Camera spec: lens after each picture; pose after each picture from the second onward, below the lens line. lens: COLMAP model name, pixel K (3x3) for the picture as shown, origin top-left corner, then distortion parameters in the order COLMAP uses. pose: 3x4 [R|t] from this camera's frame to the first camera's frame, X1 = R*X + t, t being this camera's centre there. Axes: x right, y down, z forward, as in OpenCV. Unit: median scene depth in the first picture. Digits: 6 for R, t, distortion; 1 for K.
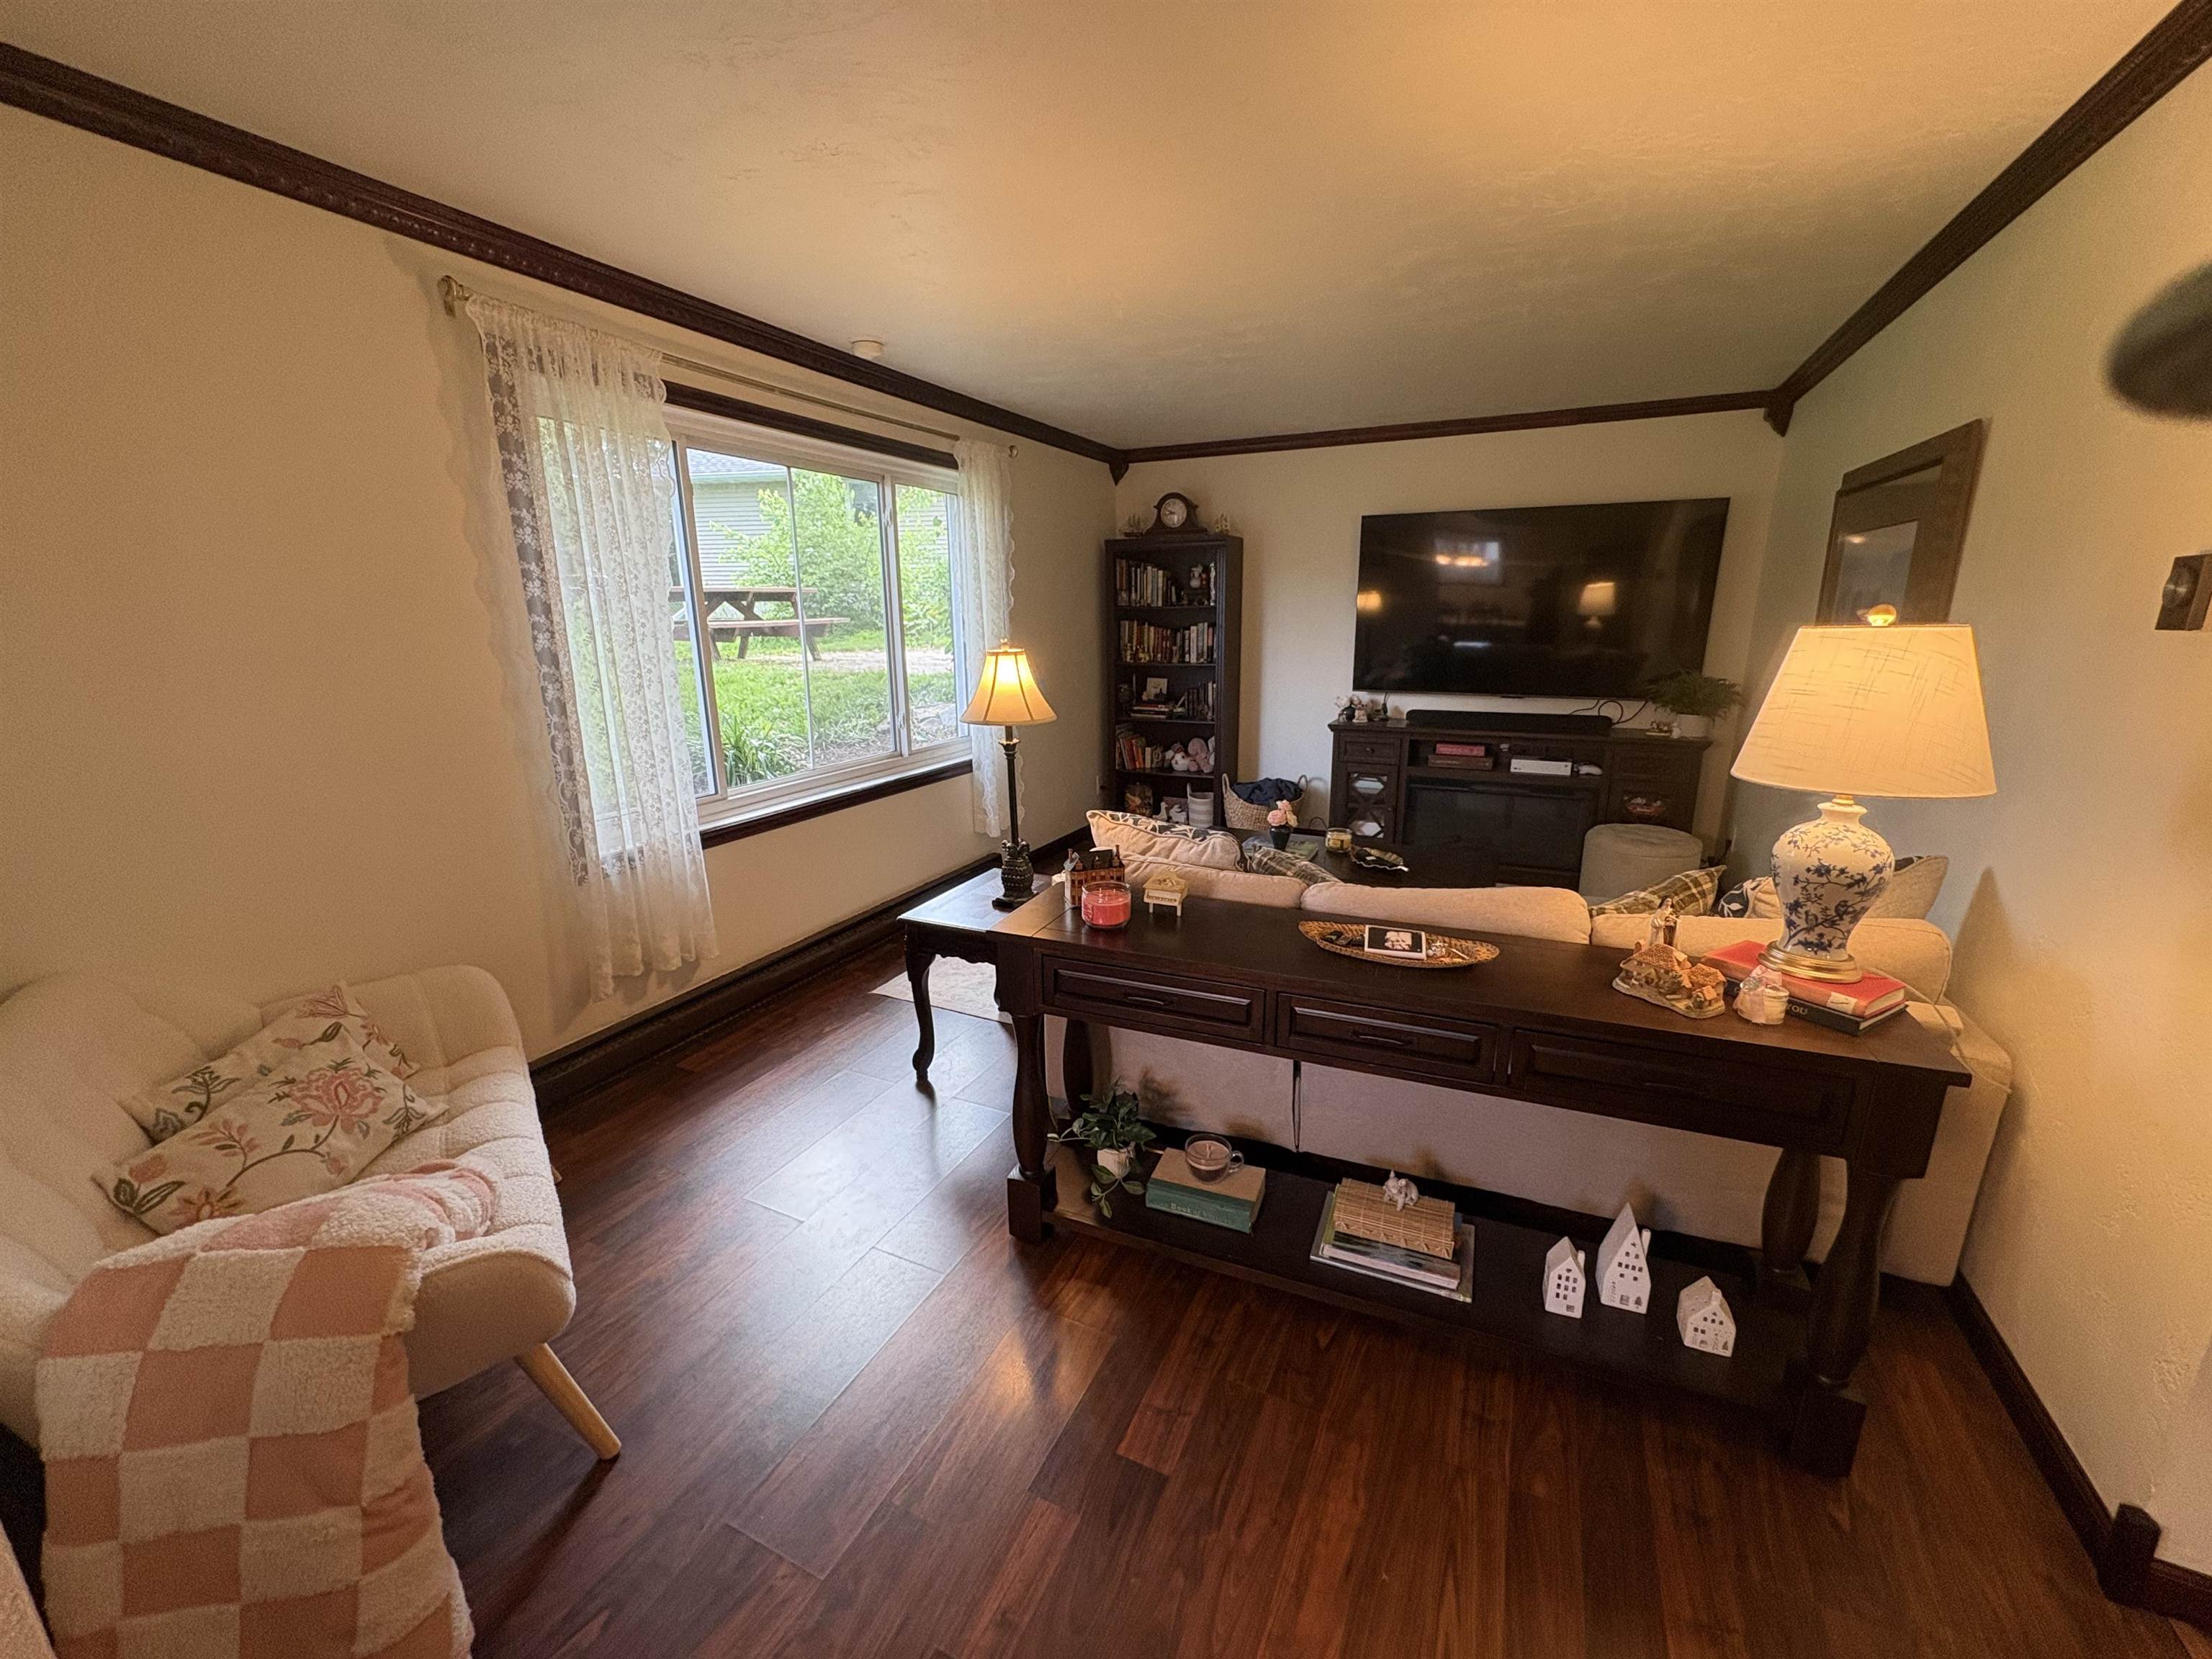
lens RADIAL K [[885.9, 0, 1109.1], [0, 885.9, 825.6], [0, 0, 1]] dist [-0.000307, 0.000235]
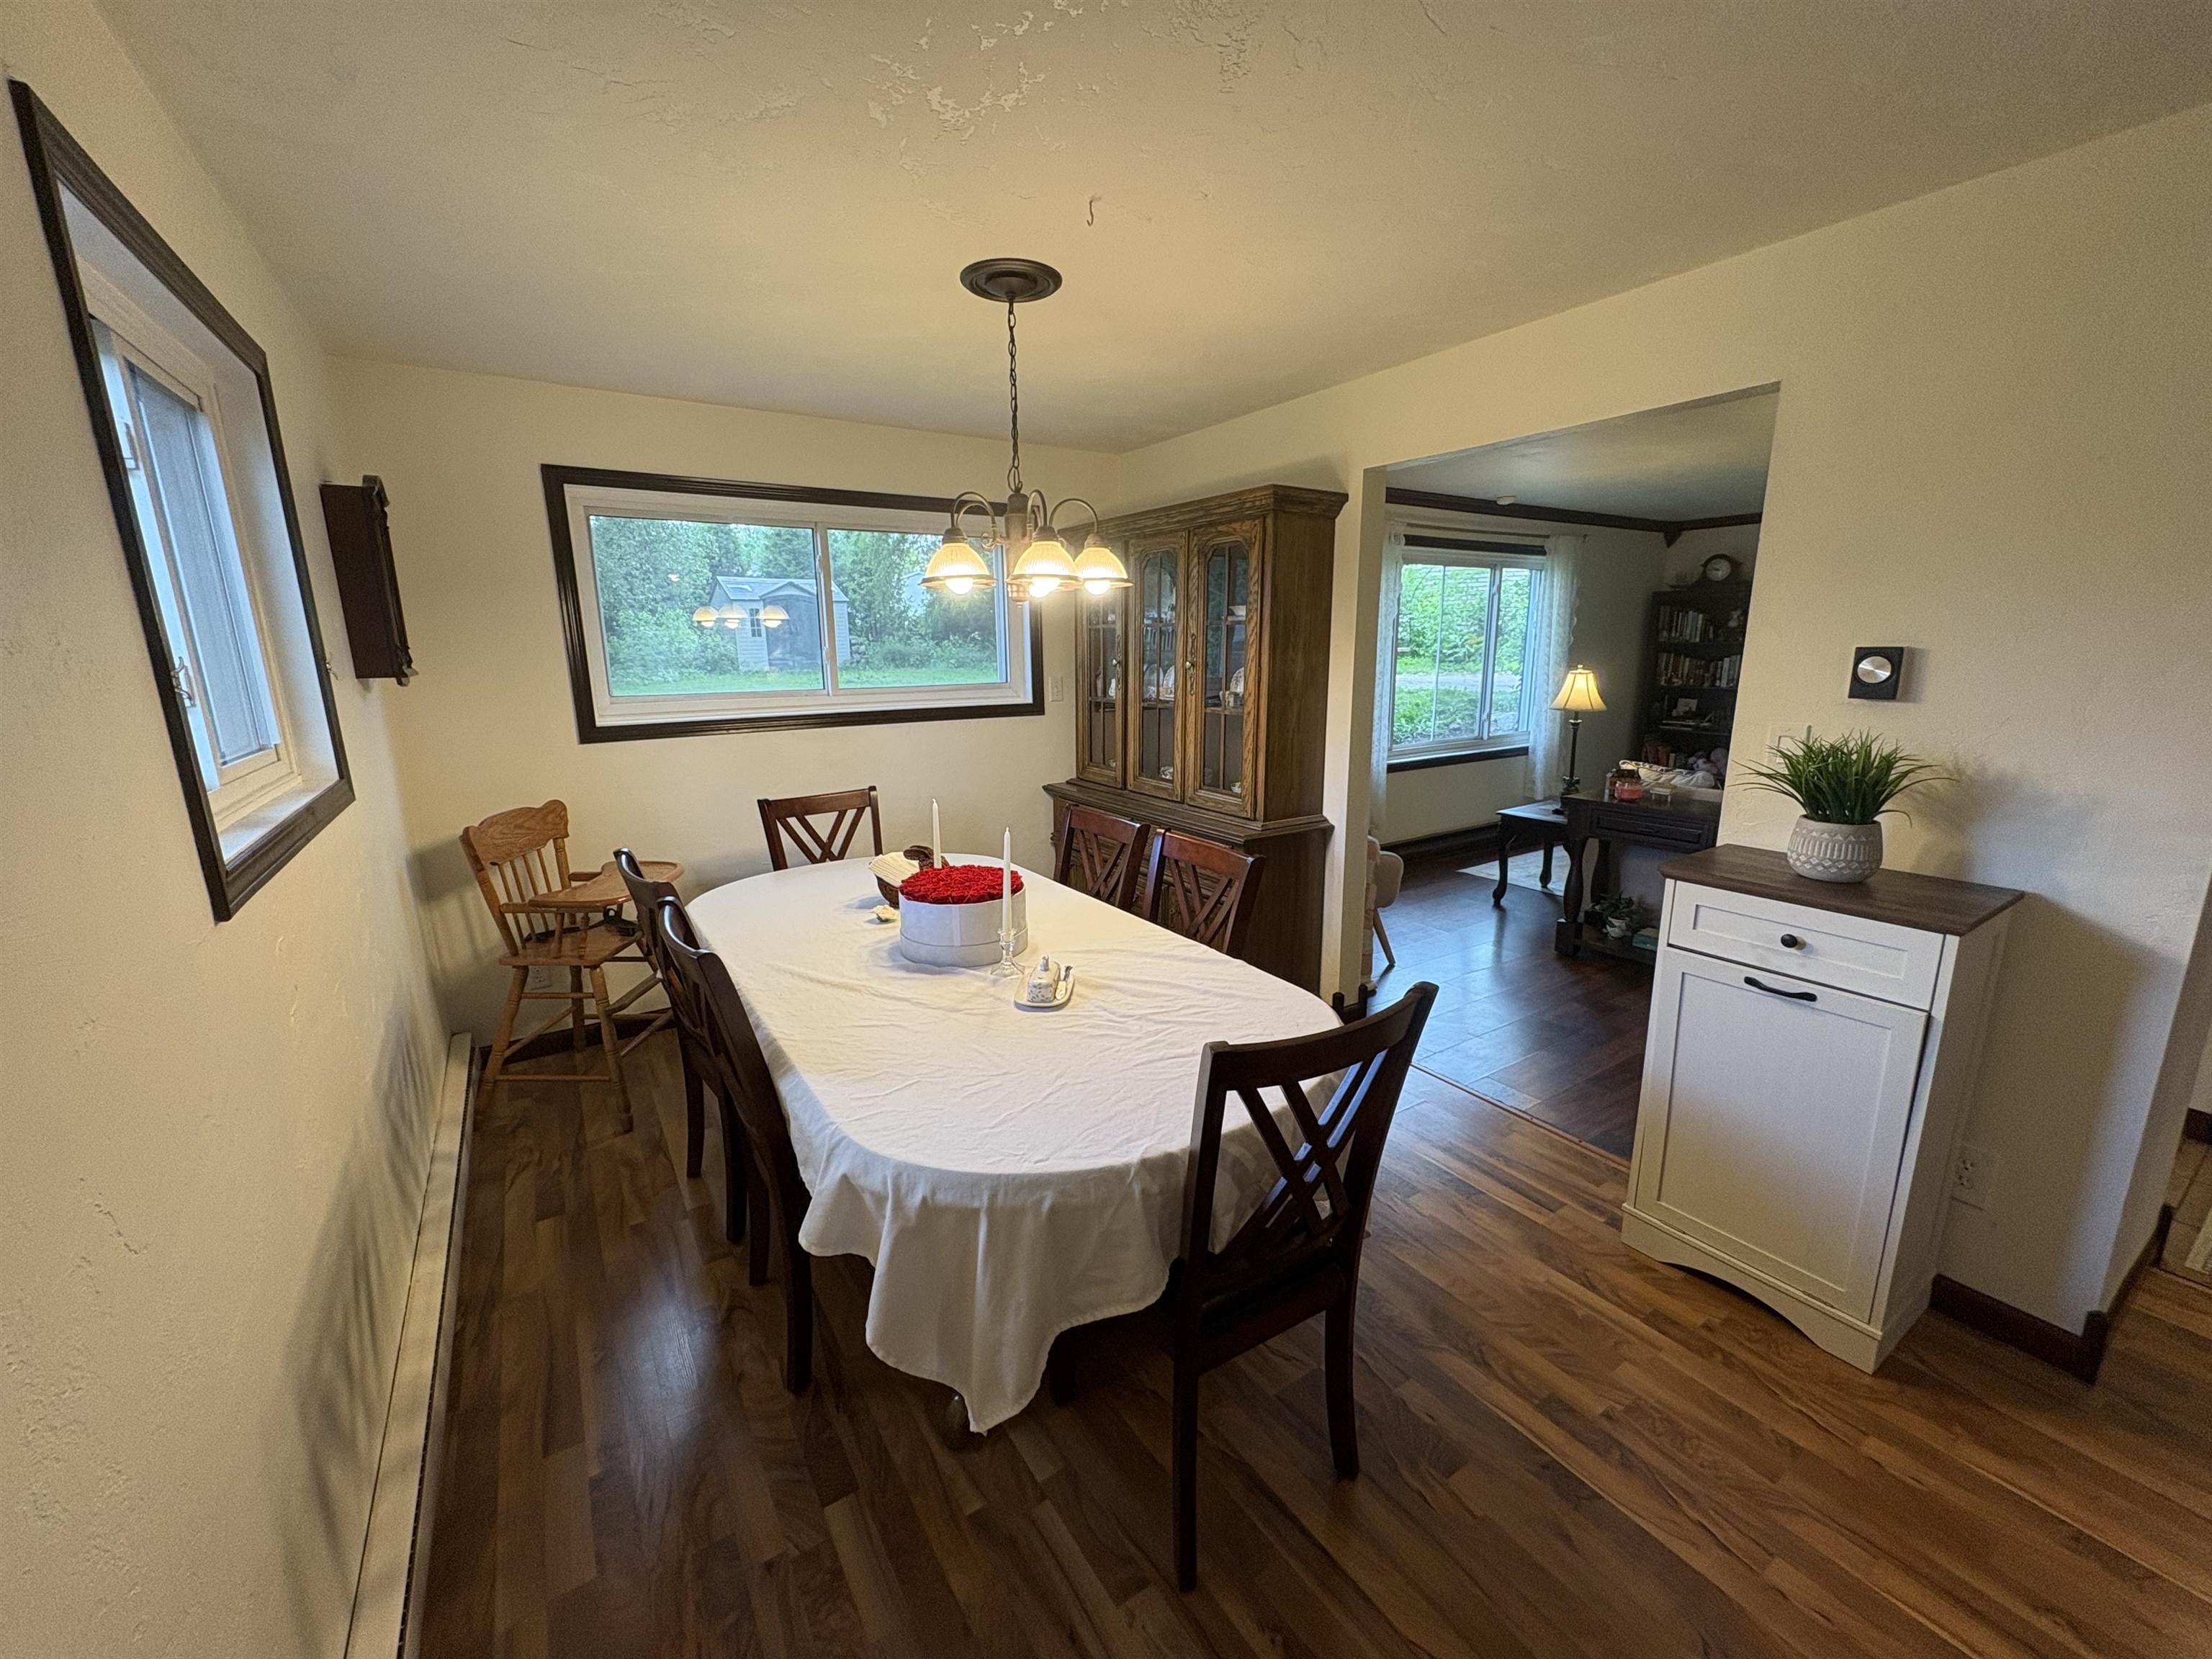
lens RADIAL K [[885.9, 0, 1109.1], [0, 885.9, 824.1], [0, 0, 1]] dist [-0.000307, 0.000235]
pose [[0.856960, 0.104971, -0.504580, 0.004662], [-0.120350, 0.992729, 0.002126, 0.147084], [0.501135, 0.058905, 0.863362, -0.673277]]
